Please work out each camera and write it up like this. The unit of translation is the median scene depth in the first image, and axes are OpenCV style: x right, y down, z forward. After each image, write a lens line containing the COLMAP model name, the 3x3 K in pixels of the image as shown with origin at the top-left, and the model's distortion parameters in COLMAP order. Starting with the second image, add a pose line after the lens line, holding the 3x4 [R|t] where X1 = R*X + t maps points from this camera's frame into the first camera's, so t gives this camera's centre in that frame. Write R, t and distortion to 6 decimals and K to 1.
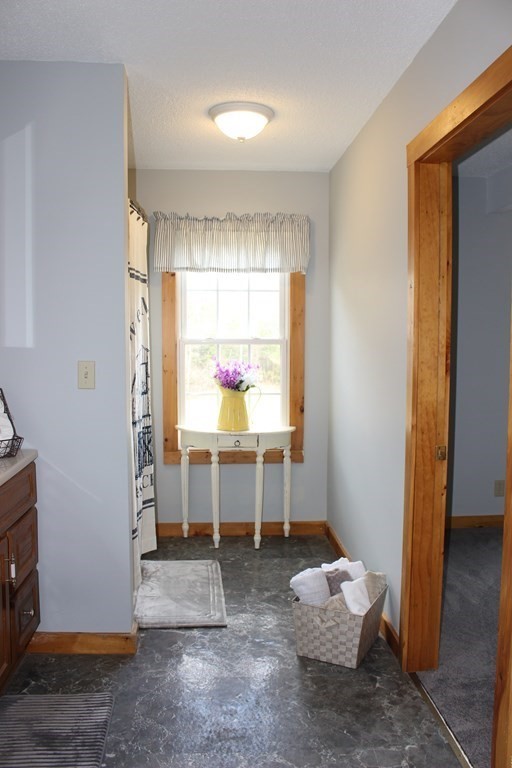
lens RADIAL K [[630.1, 0, 256.0], [0, 630.1, 384.0], [0, 0, 1]] dist [-0.200641, 0.197838]
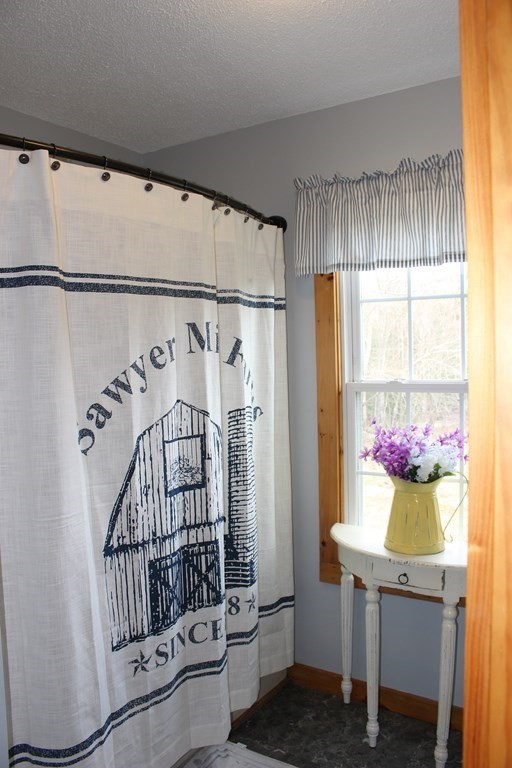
lens RADIAL K [[630.1, 0, 256.0], [0, 630.1, 384.0], [0, 0, 1]] dist [-0.200641, 0.197838]
pose [[0.790373, 0.011340, -0.612521, 0.189315], [-0.021453, 0.999728, -0.009174, -0.065755], [0.612250, 0.020391, 0.790401, 0.485869]]
